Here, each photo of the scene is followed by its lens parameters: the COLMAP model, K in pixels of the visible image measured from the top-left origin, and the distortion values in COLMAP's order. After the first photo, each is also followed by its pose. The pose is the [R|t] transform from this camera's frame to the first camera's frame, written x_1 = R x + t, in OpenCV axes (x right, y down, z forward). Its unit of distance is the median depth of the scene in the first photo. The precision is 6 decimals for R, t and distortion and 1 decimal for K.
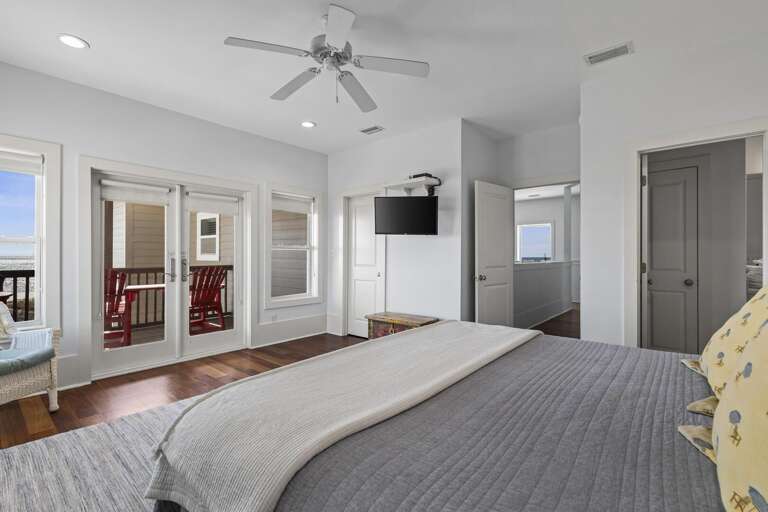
lens RADIAL K [[352.6, 0, 383.2], [0, 352.6, 257.9], [0, 0, 1]] dist [0.005239, 0.000596]
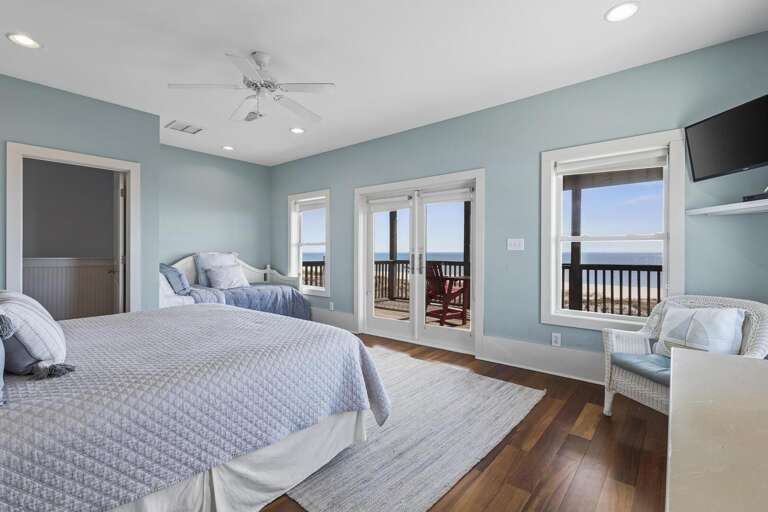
lens RADIAL K [[352.6, 0, 383.5], [0, 352.6, 254.9], [0, 0, 1]] dist [0.005239, 0.000596]
pose [[-0.004211, -0.001688, -0.999990, 0.555930], [0.003692, 0.999992, -0.001703, 0.006814], [0.999984, -0.003700, -0.004205, 0.832733]]
